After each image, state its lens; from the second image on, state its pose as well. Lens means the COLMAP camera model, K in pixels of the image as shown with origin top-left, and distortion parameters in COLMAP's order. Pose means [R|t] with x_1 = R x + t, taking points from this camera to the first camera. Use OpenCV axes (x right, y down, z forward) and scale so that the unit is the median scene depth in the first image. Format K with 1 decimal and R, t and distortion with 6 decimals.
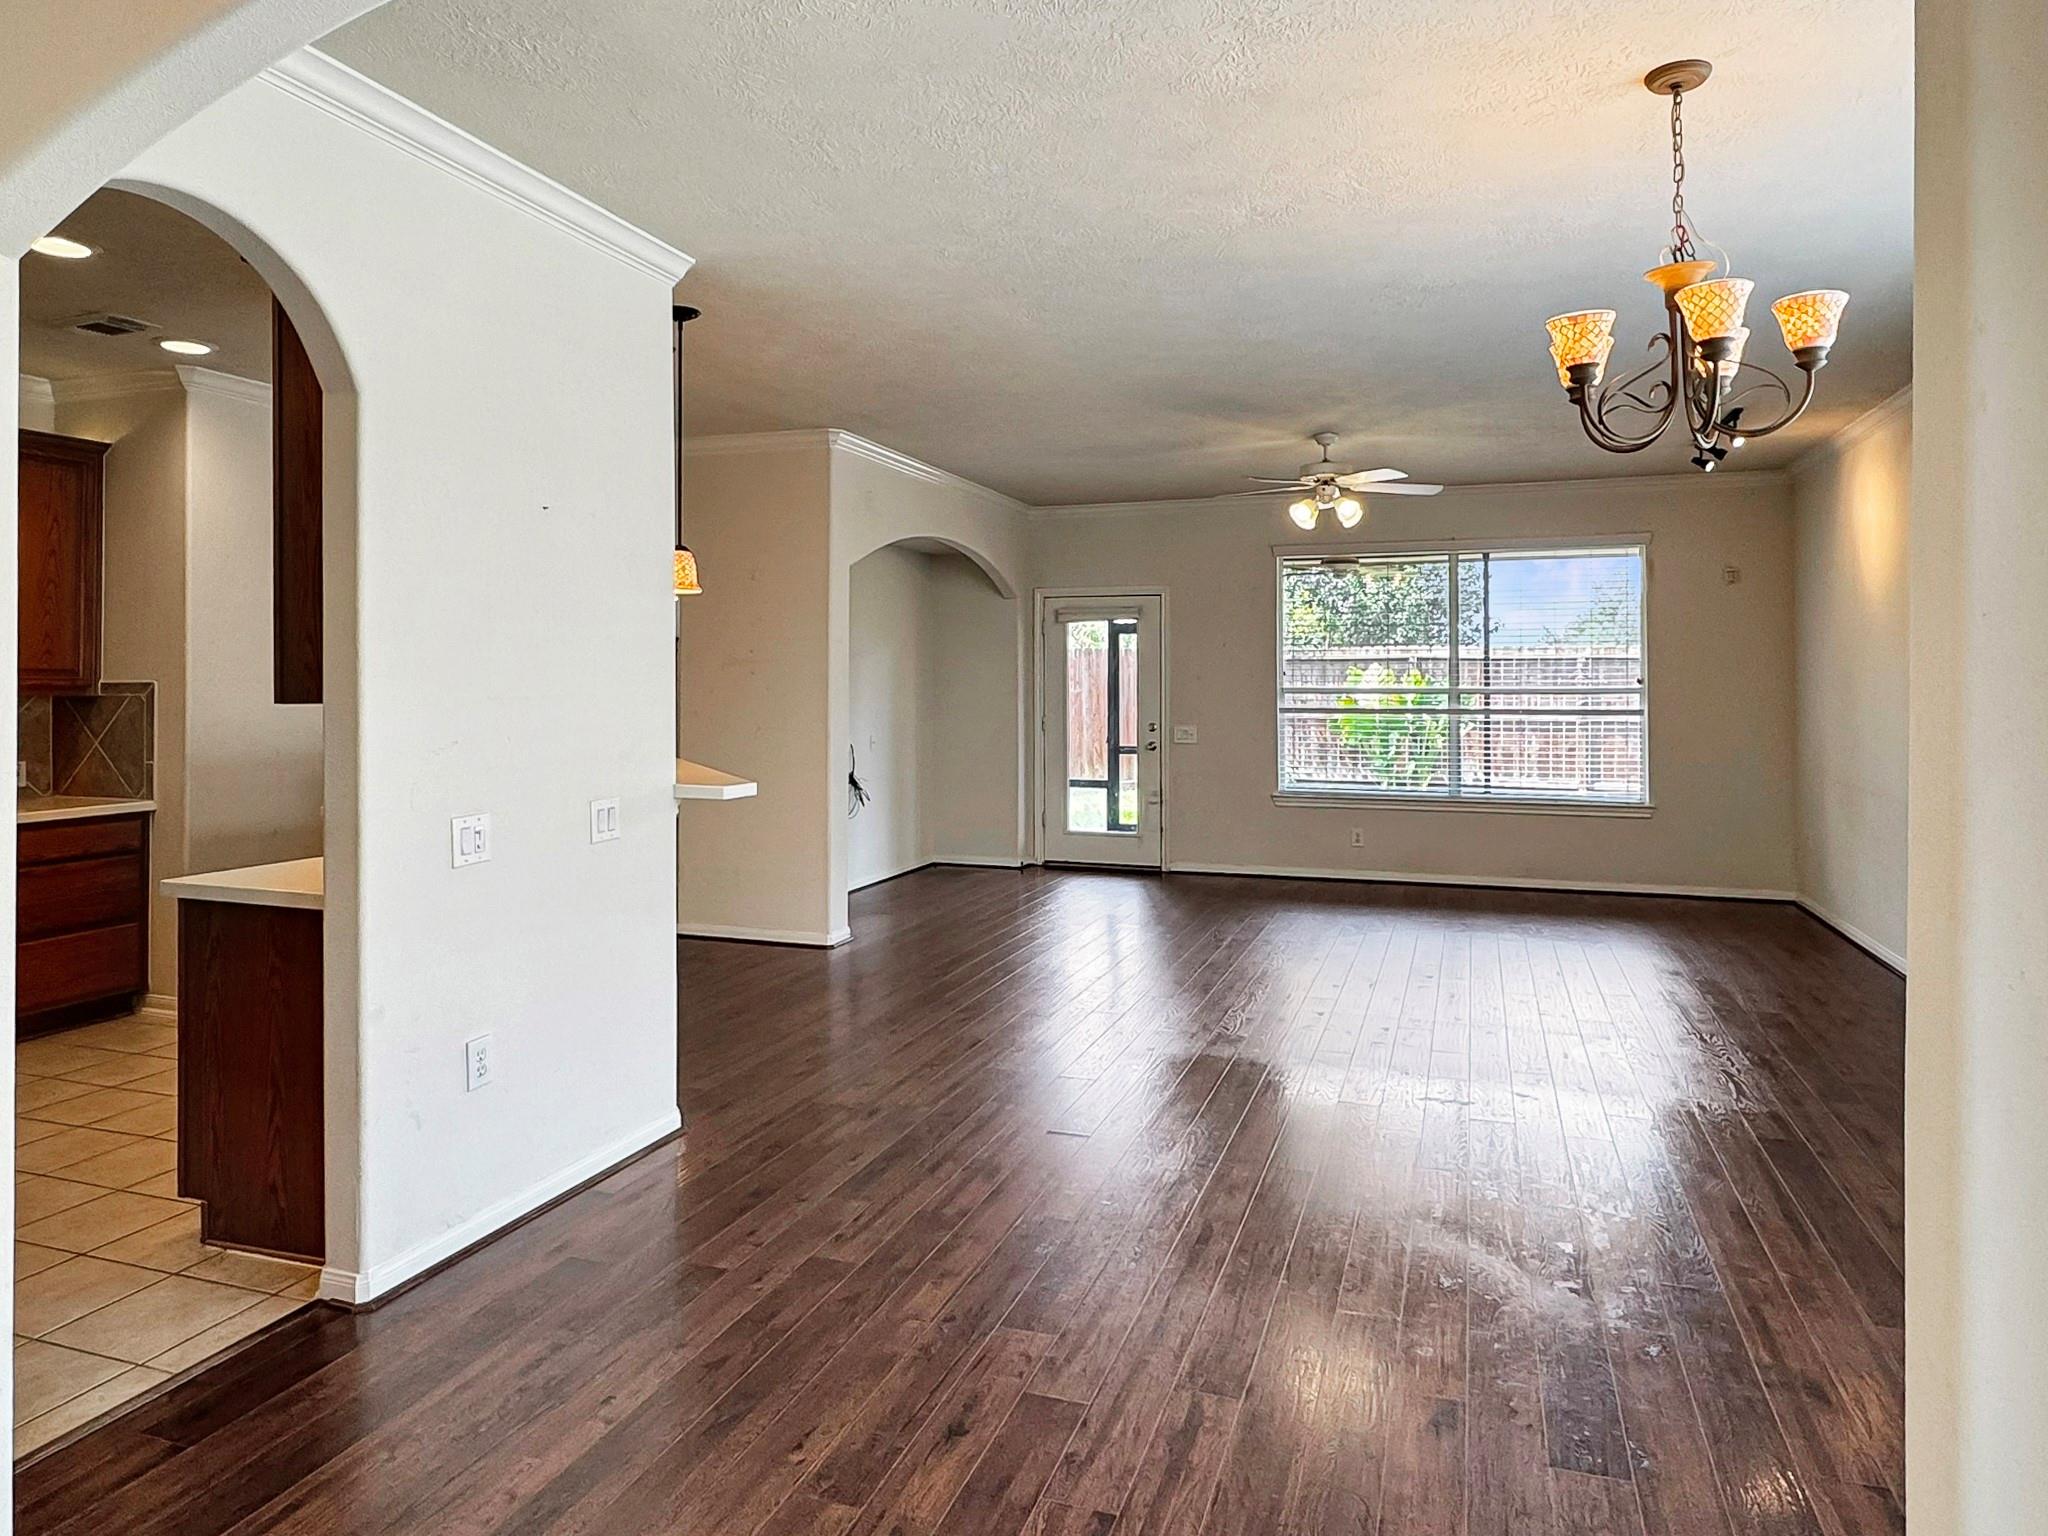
lens RADIAL K [[1234.9, 0, 1043.8], [0, 1234.9, 682.6], [0, 0, 1]] dist [-0.013343, 0.008154]
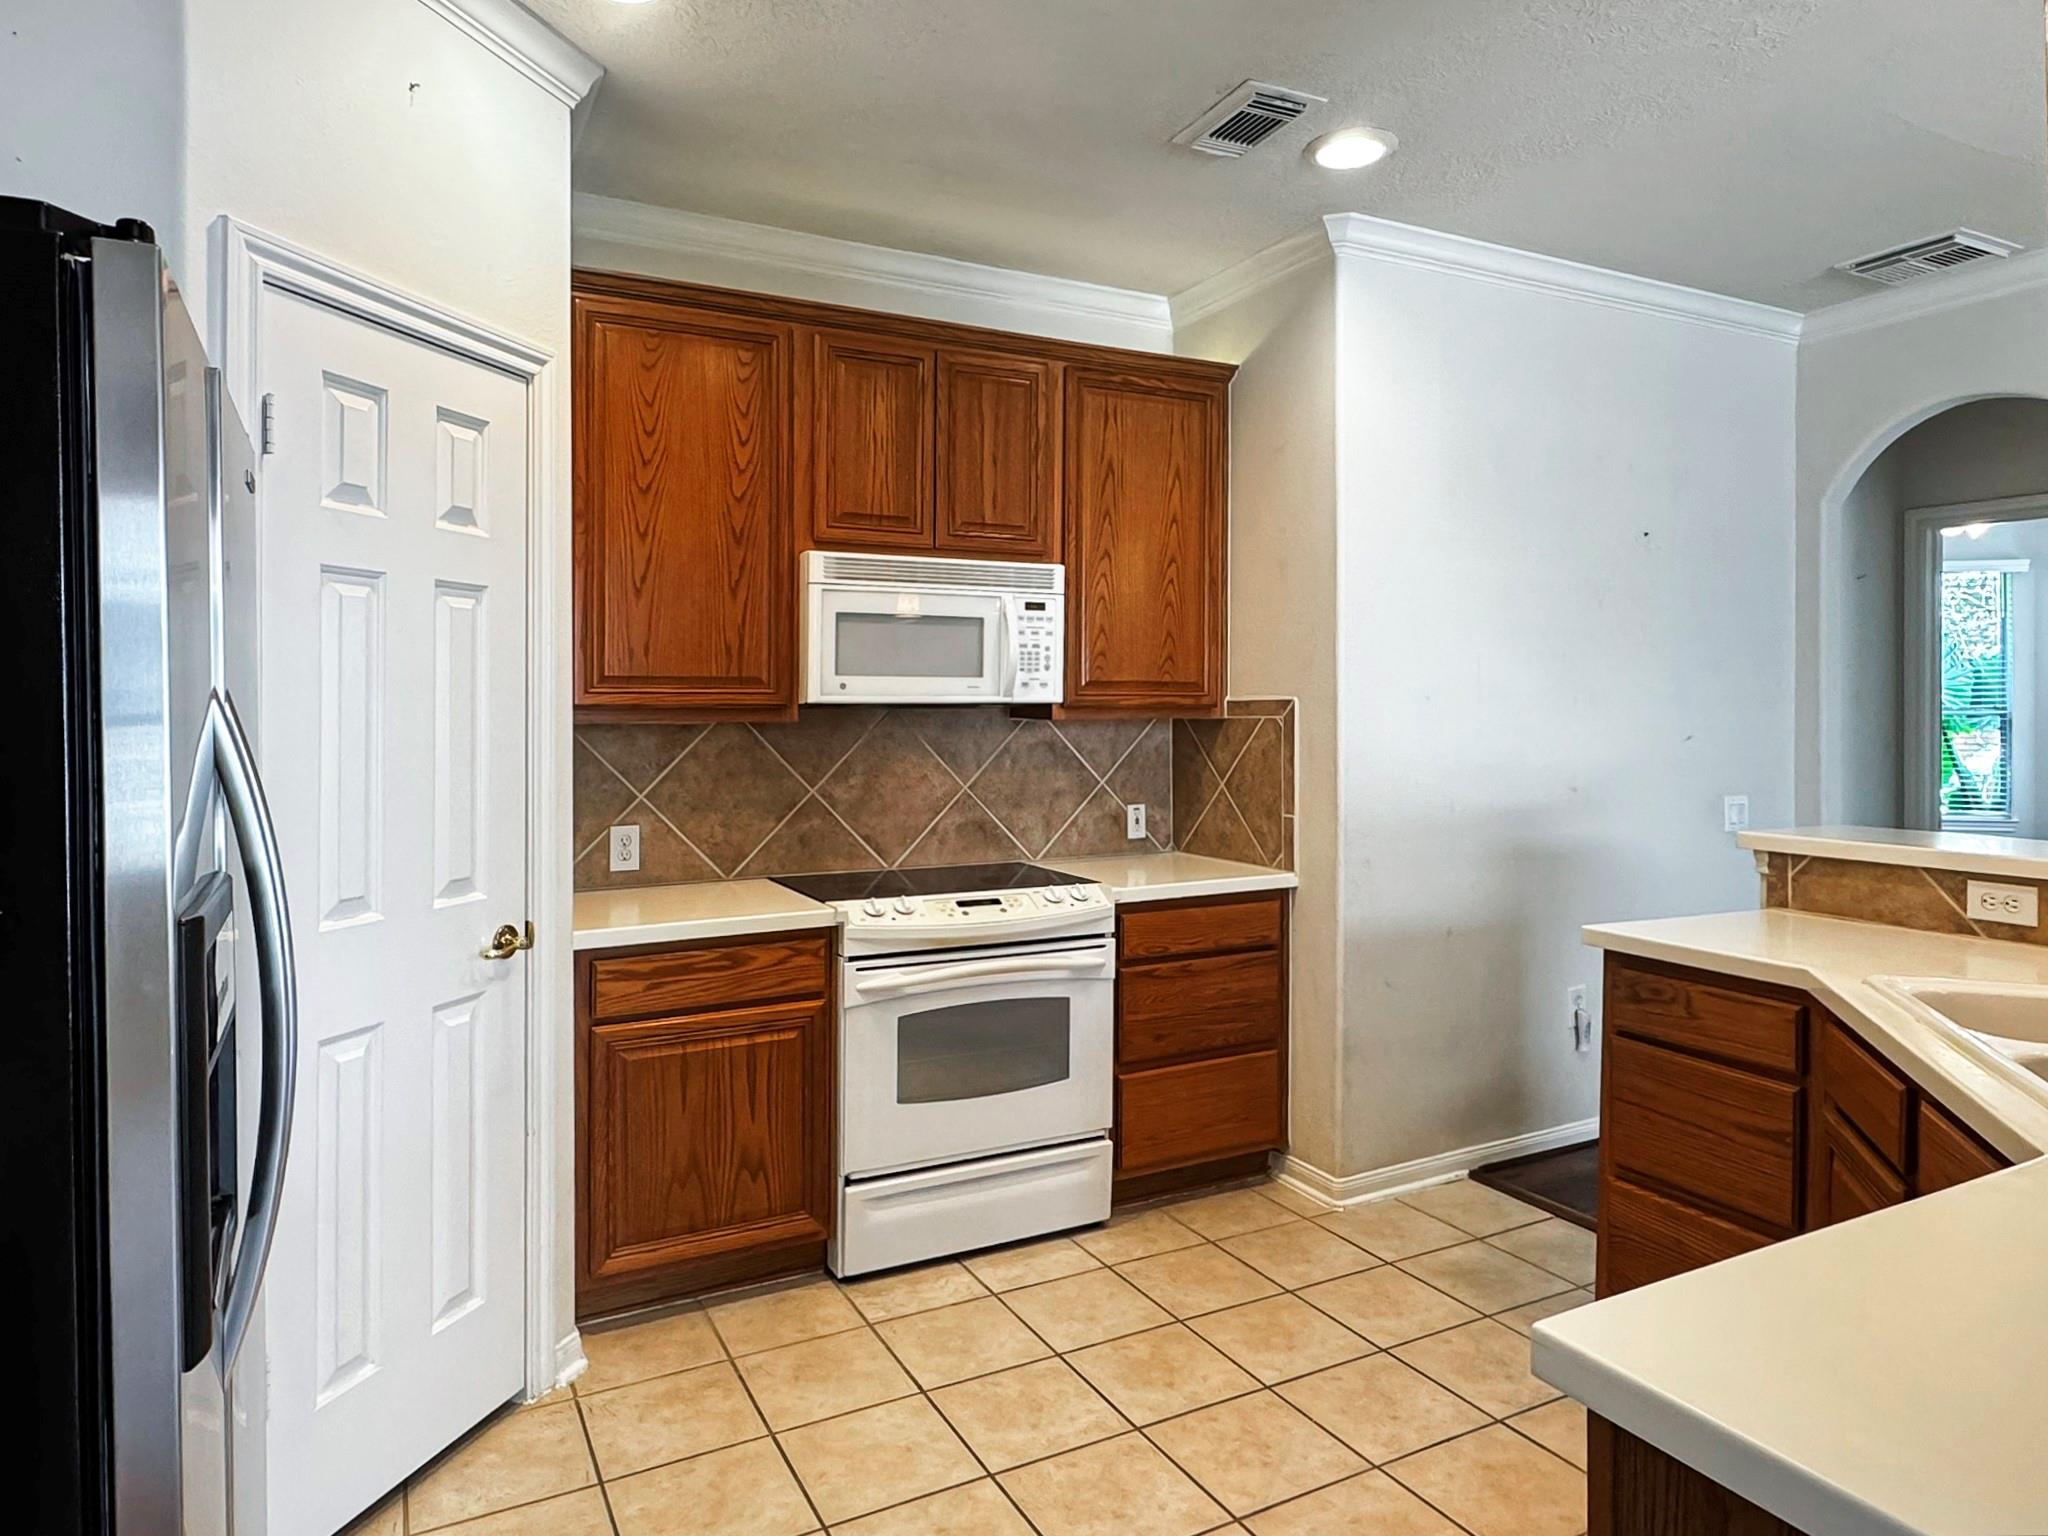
lens RADIAL K [[1234.9, 0, 1042.3], [0, 1234.9, 703.0], [0, 0, 1]] dist [-0.013343, 0.008154]
pose [[0.722124, -0.005258, -0.691744, -0.225906], [0.004294, 0.999986, -0.003118, 0.002337], [0.691751, -0.000718, 0.722136, 0.263651]]
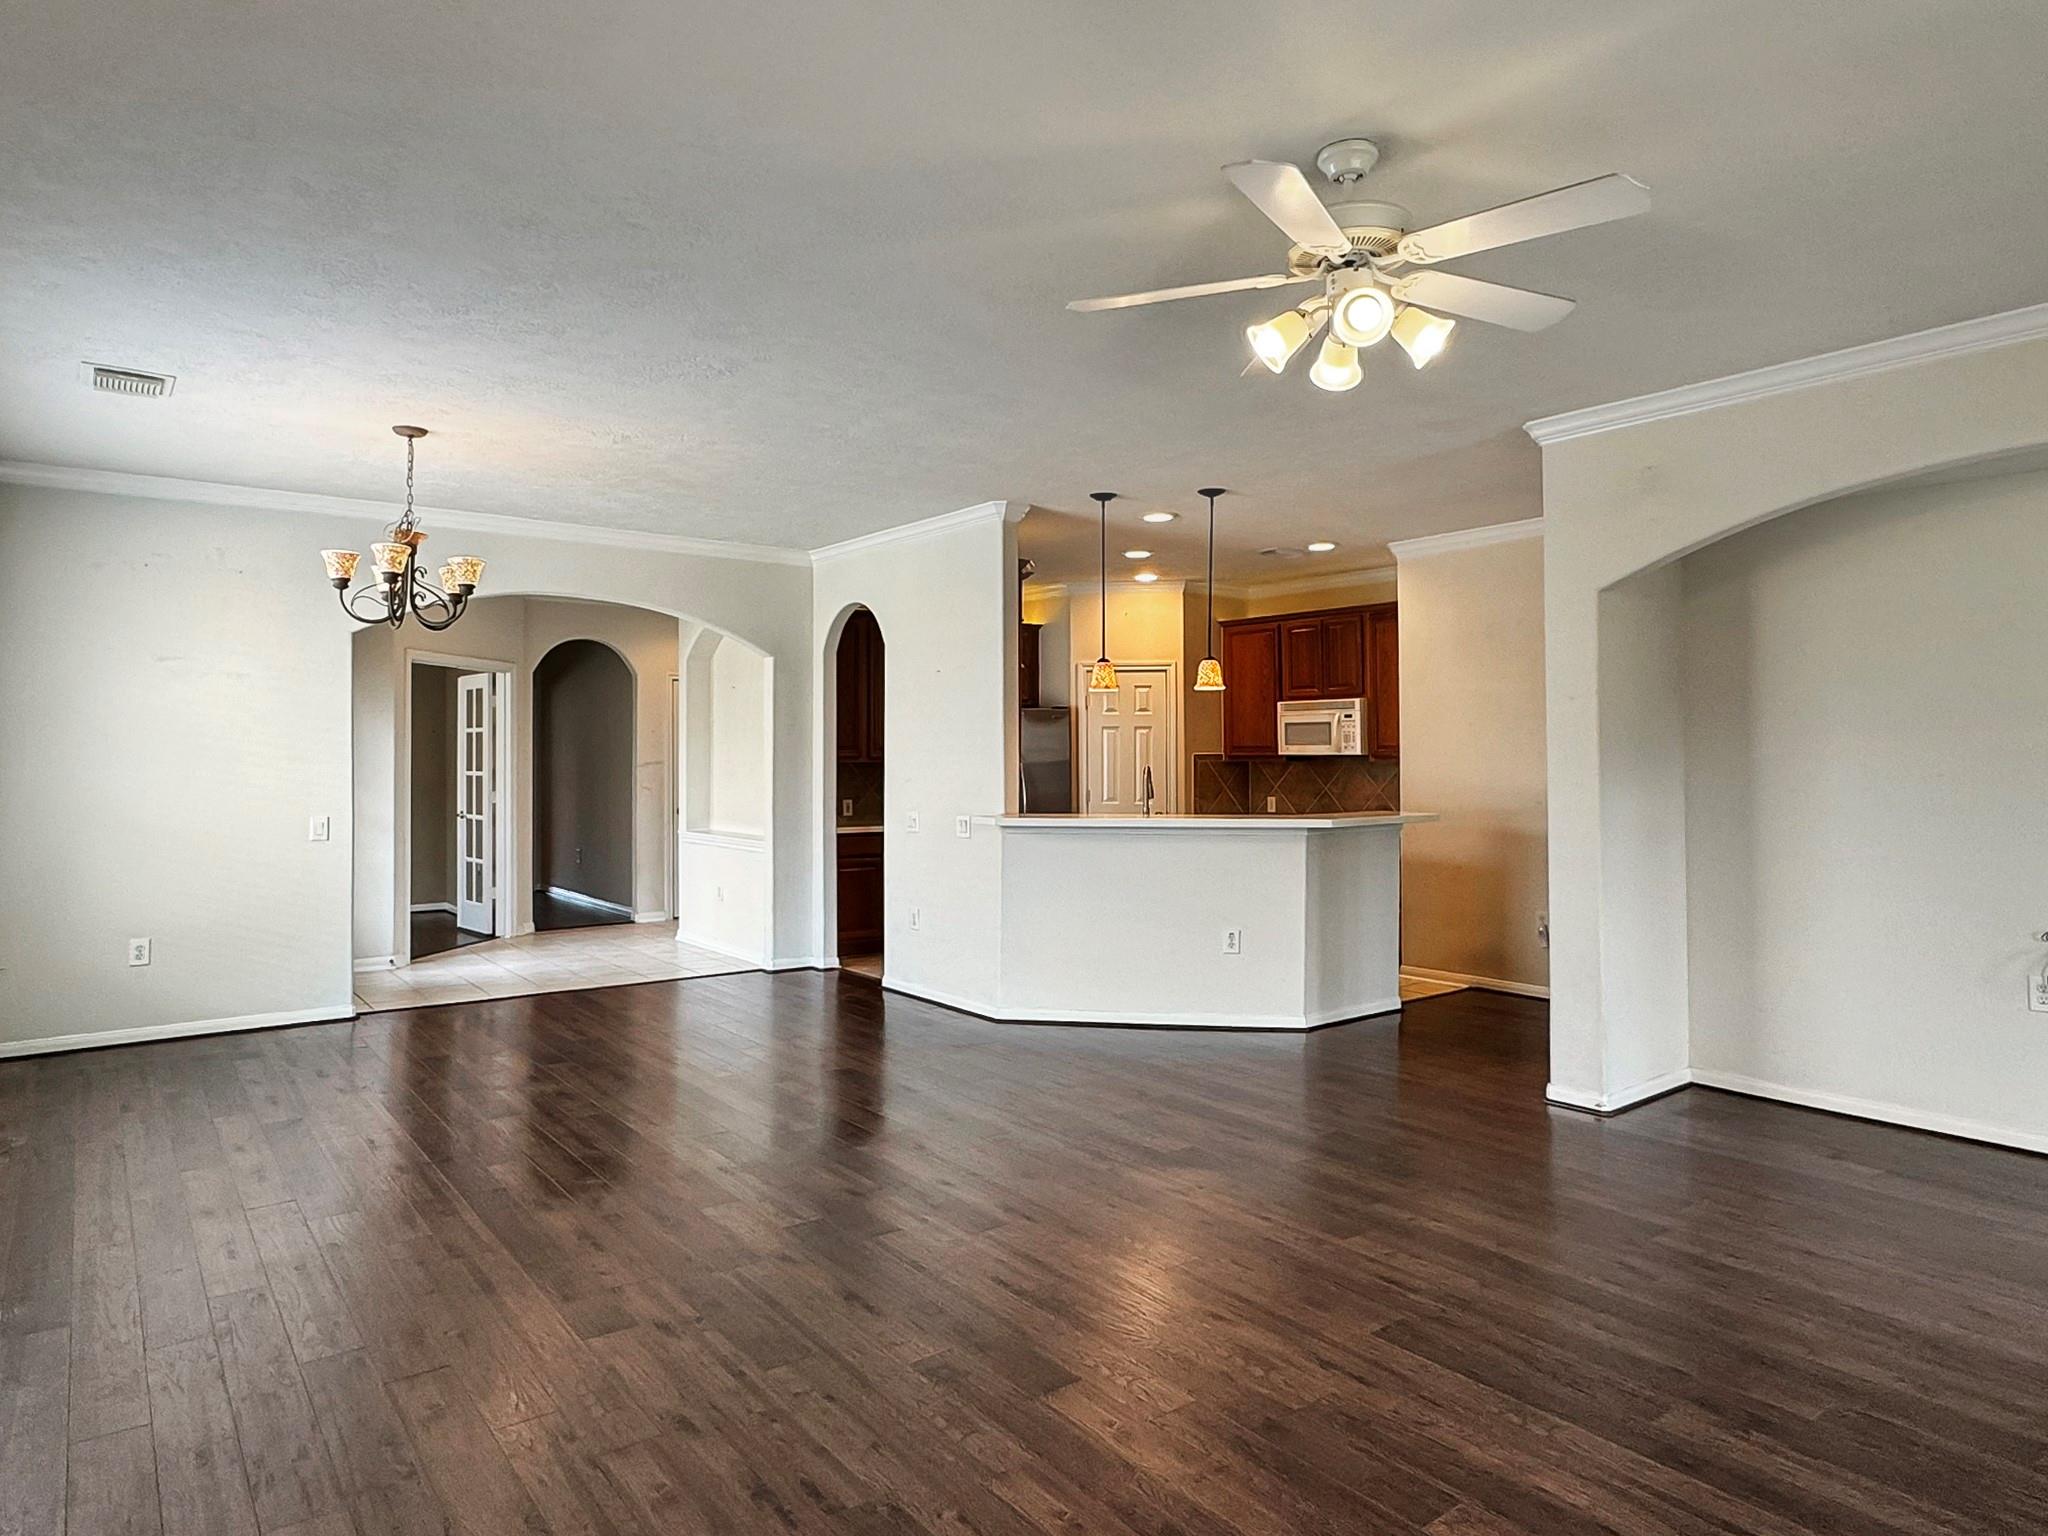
lens RADIAL K [[1234.9, 0, 1039.4], [0, 1234.9, 728.4], [0, 0, 1]] dist [-0.013343, 0.008154]
pose [[-0.550105, -0.017816, -0.834906, 0.512116], [0.002501, 0.999733, -0.022981, 0.001850], [0.835092, -0.014730, -0.549913, 0.934807]]
